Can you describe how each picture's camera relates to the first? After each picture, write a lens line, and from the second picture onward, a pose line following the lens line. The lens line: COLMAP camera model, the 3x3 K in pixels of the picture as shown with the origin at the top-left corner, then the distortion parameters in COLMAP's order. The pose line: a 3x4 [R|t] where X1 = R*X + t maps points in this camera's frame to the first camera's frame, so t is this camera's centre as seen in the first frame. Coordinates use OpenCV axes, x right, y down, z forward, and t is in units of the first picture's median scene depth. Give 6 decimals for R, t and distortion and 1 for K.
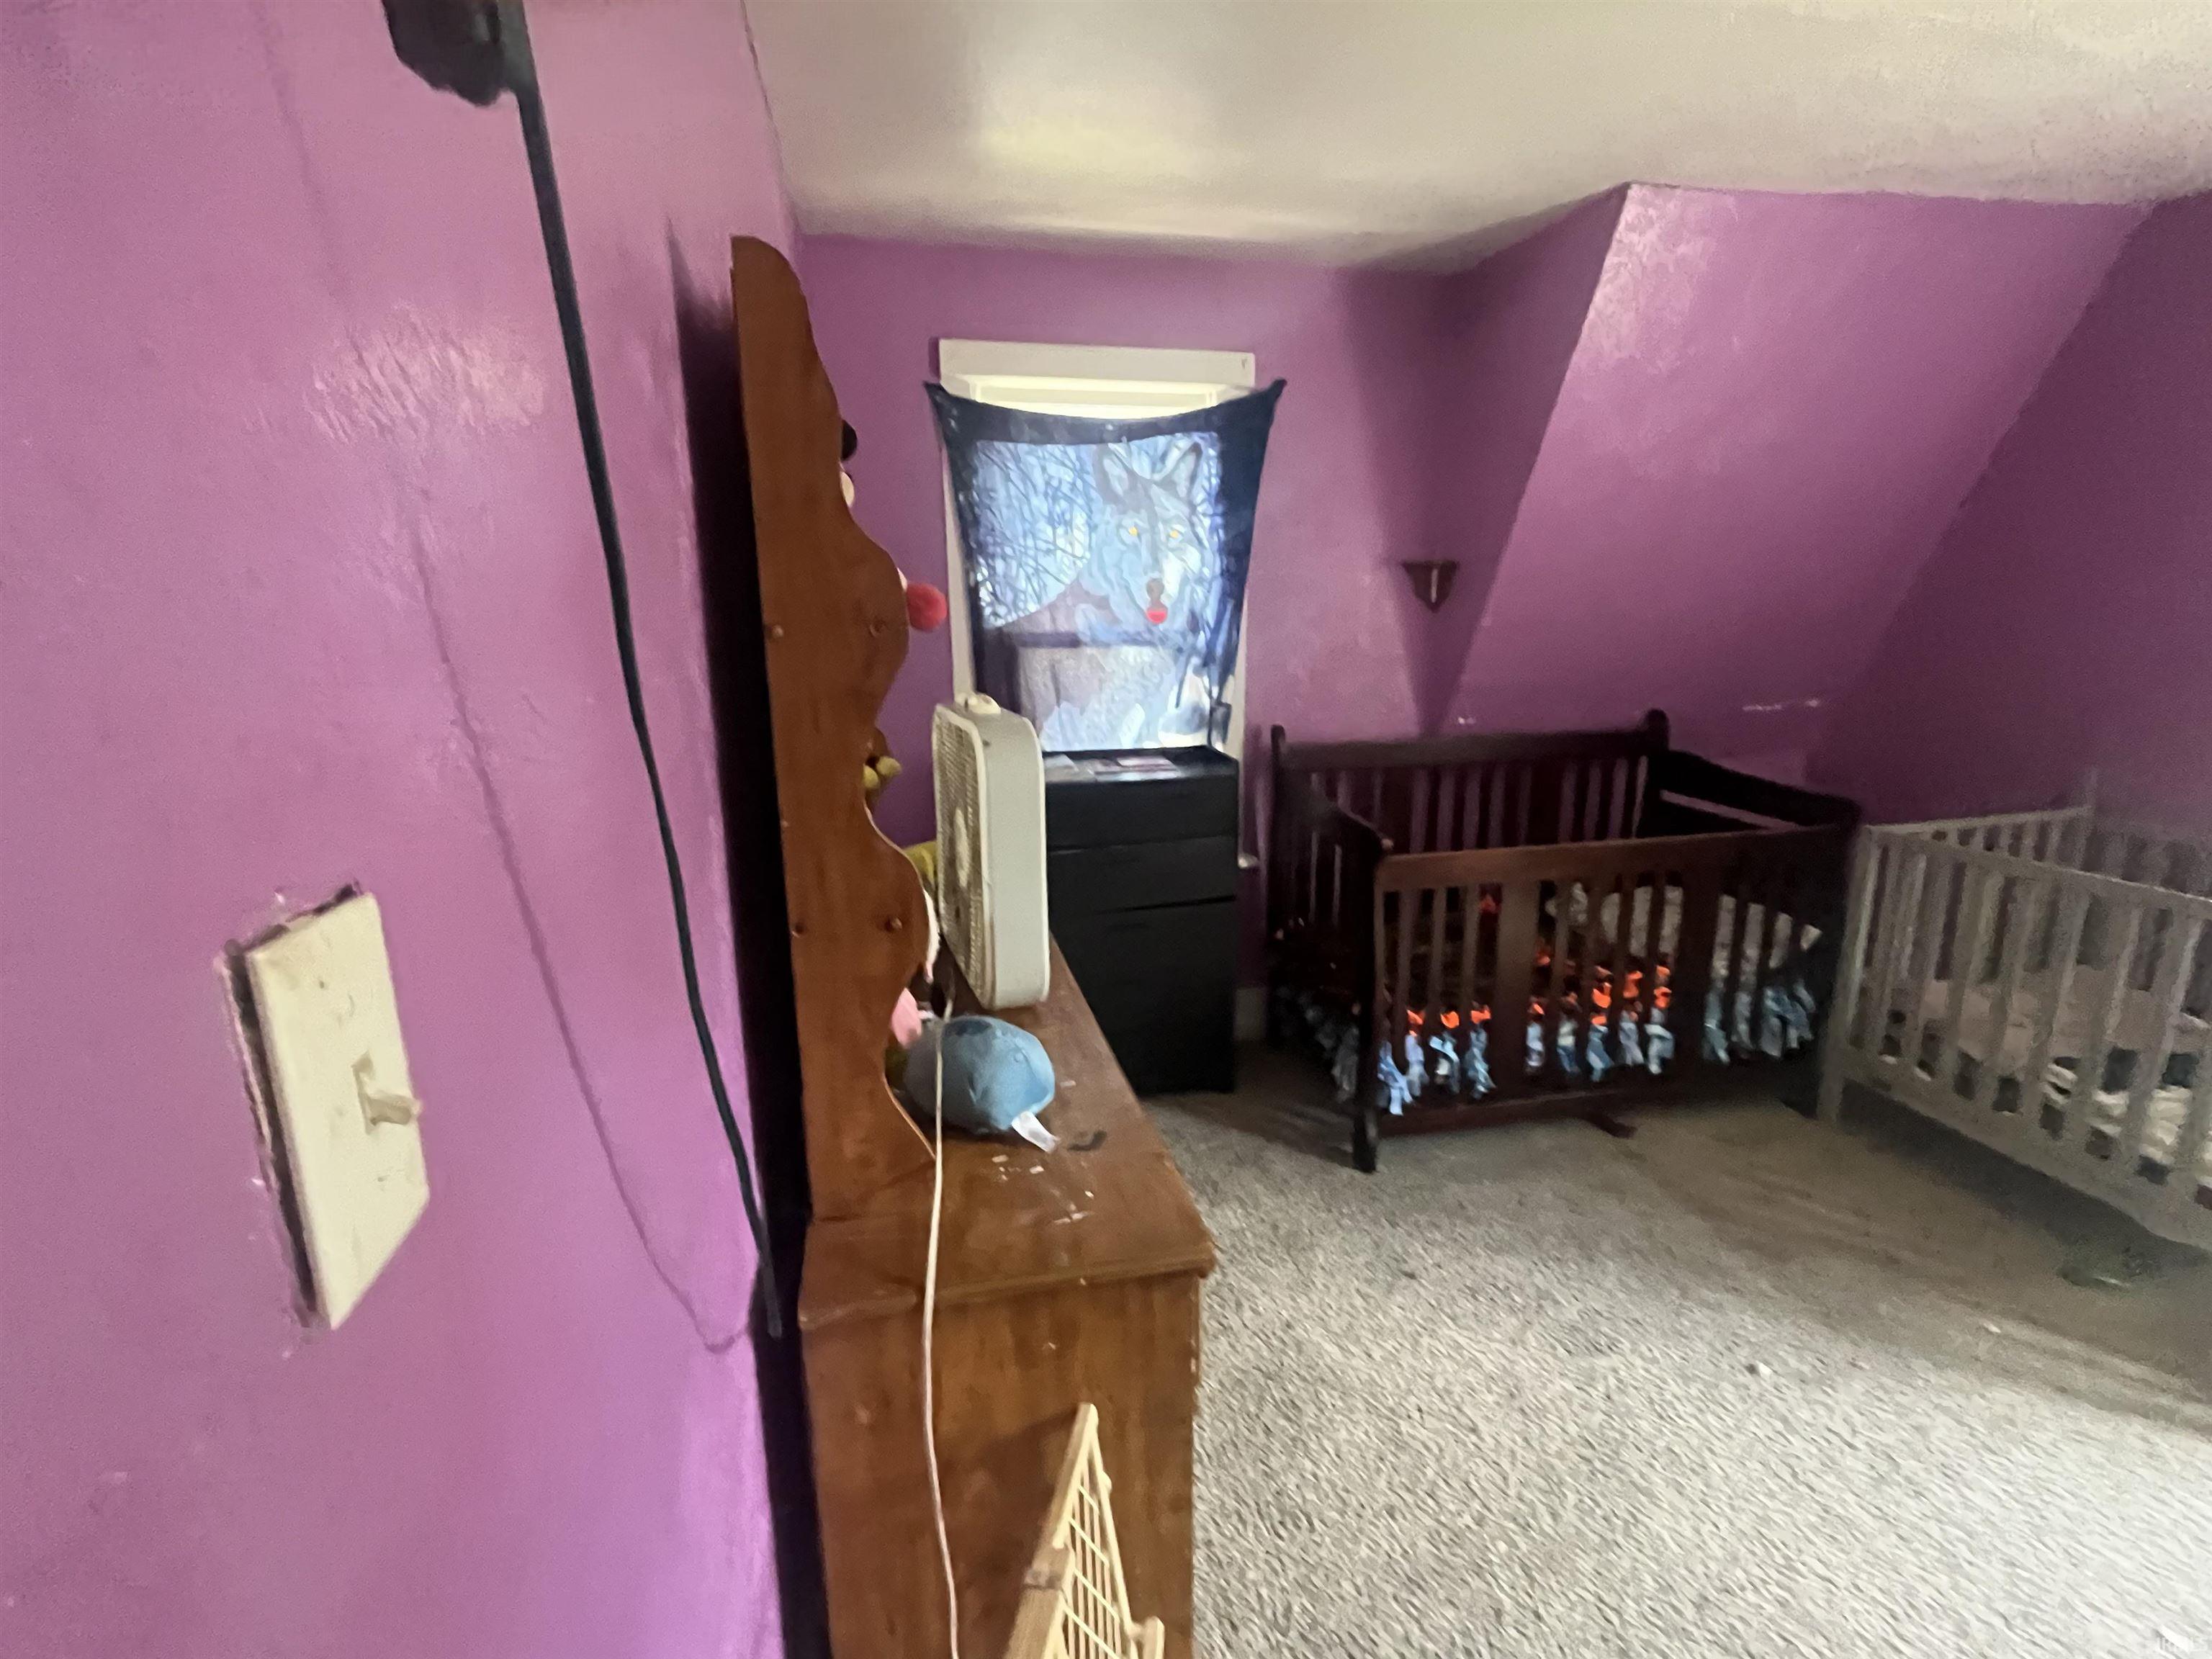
lens RADIAL K [[998.8, 0, 1097.5], [0, 998.8, 823.1], [0, 0, 1]] dist [-0.003090, -0.000001]
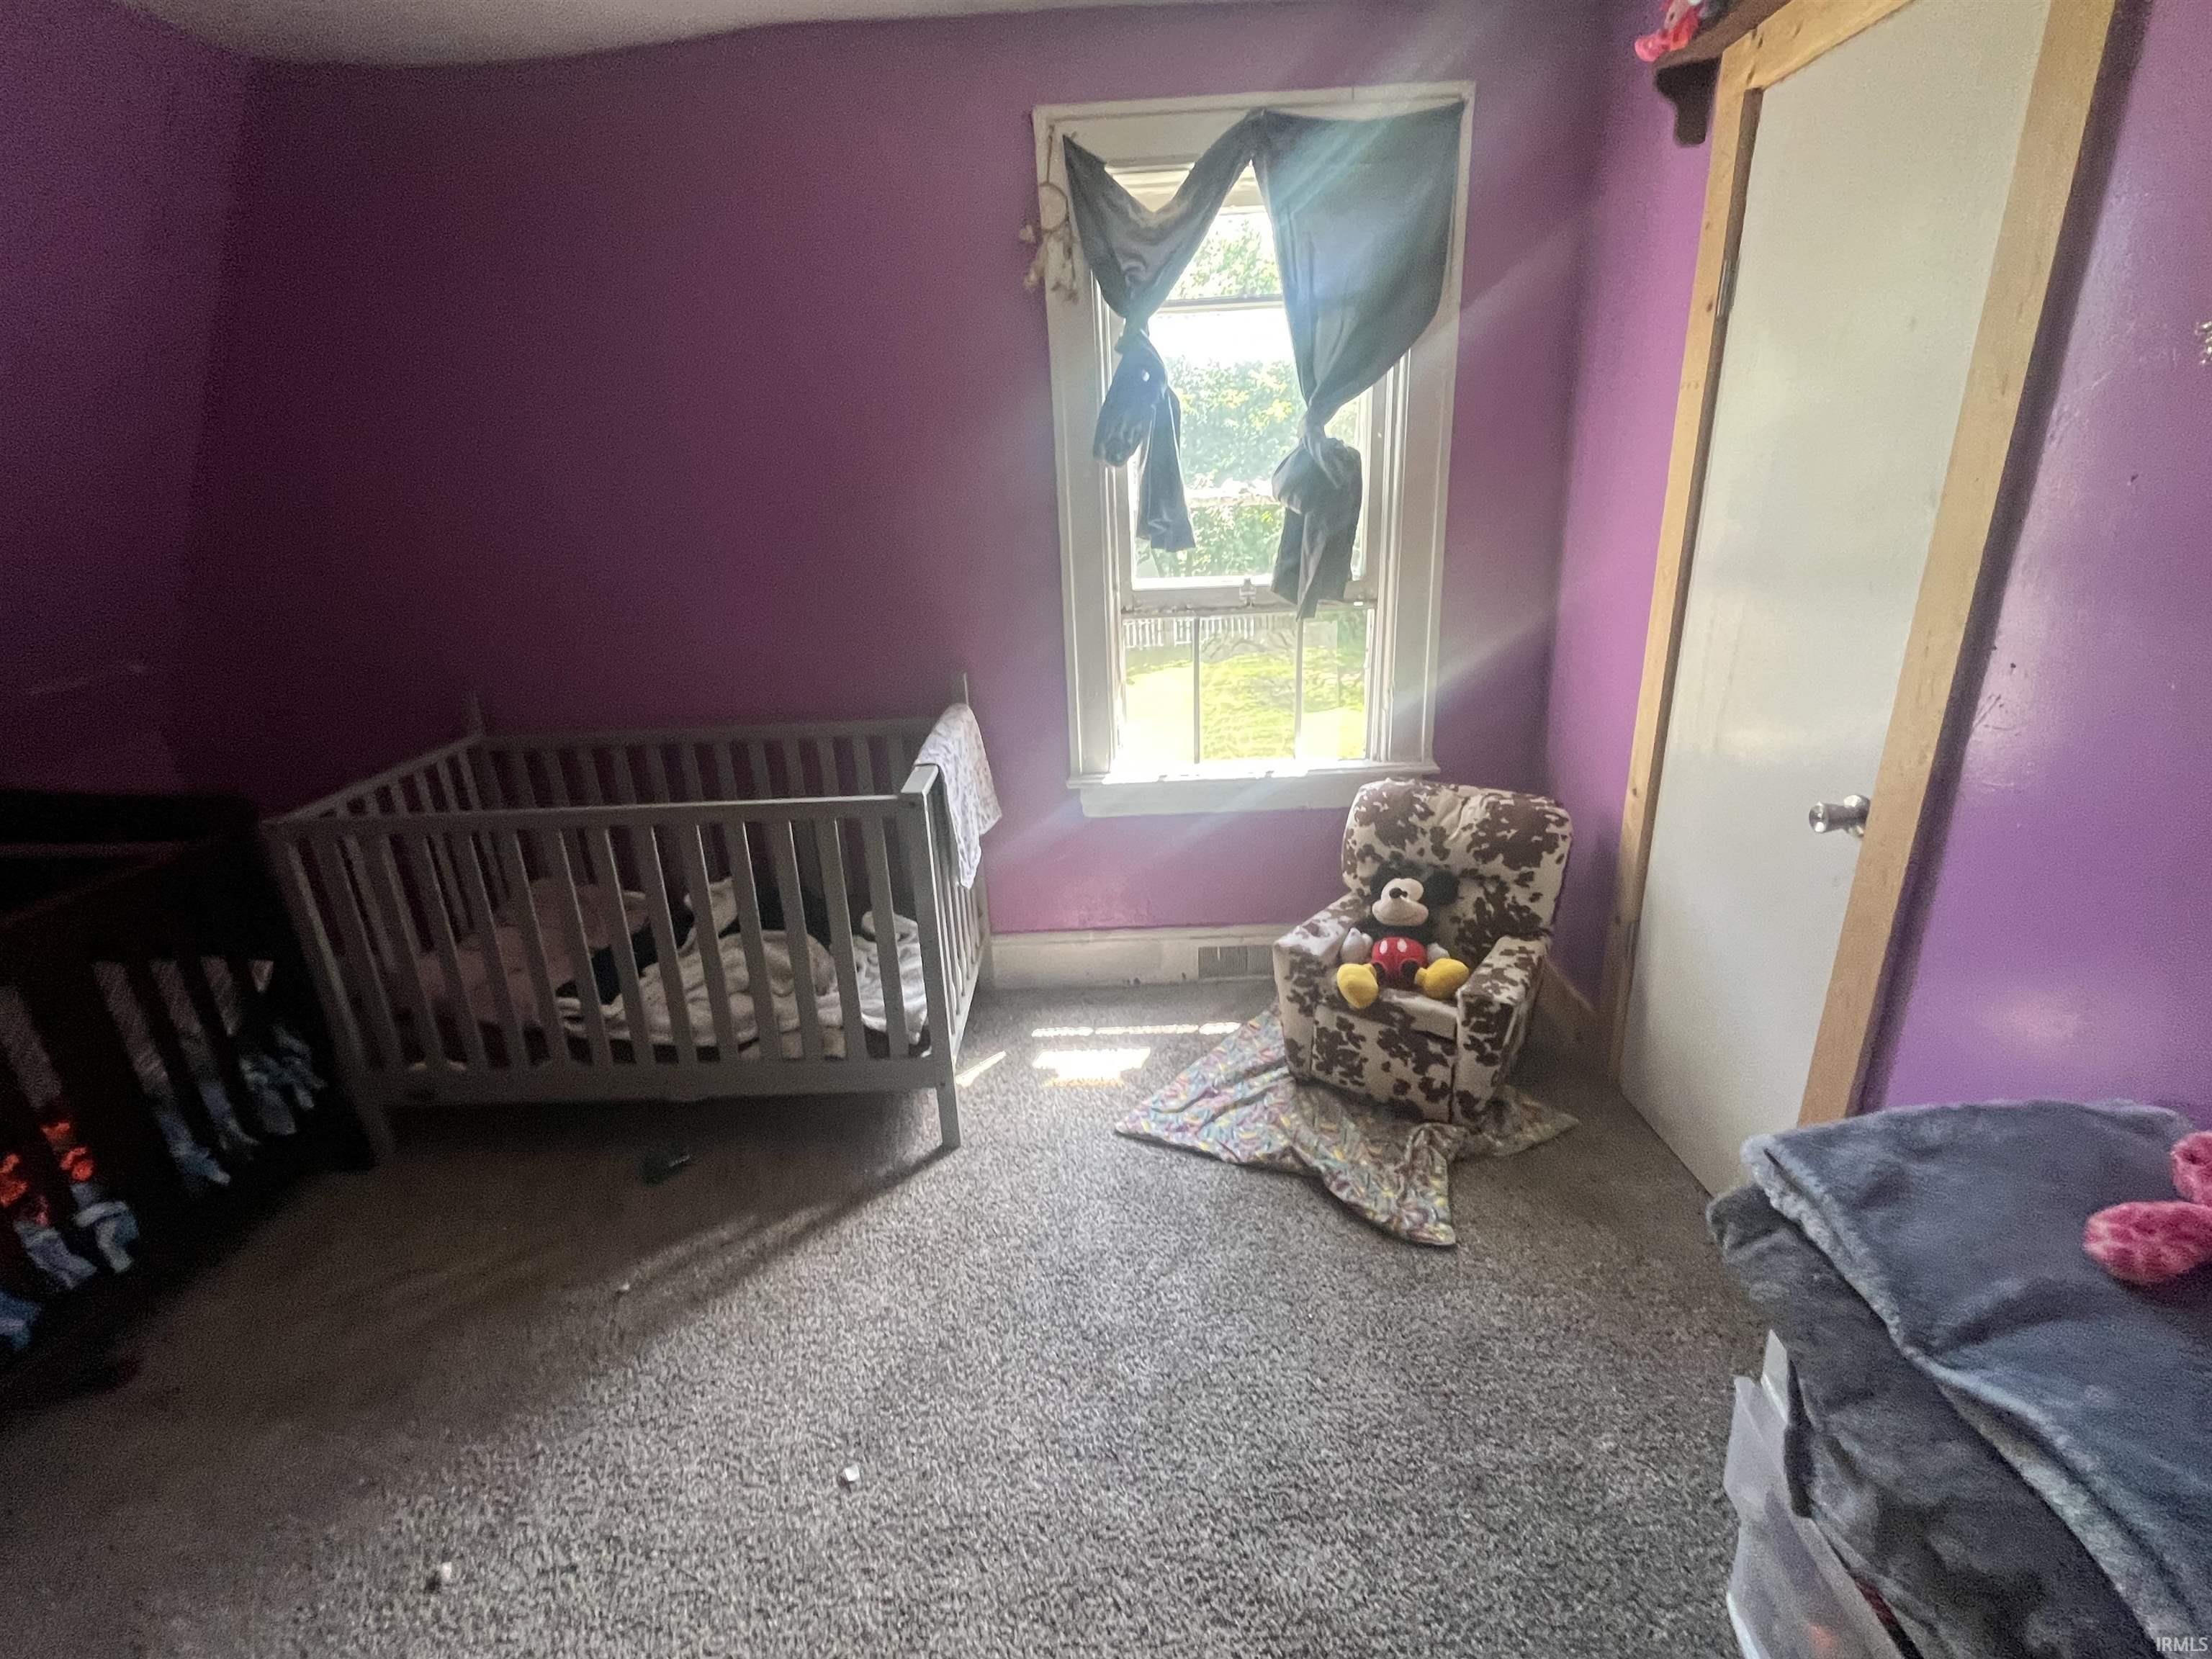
lens RADIAL K [[998.8, 0, 1097.5], [0, 998.8, 823.1], [0, 0, 1]] dist [-0.003090, -0.000001]
pose [[0.213303, -0.311024, 0.926156, 0.184257], [0.249637, 0.933856, 0.256116, -0.031467], [-0.944554, 0.176573, 0.276838, 0.167626]]
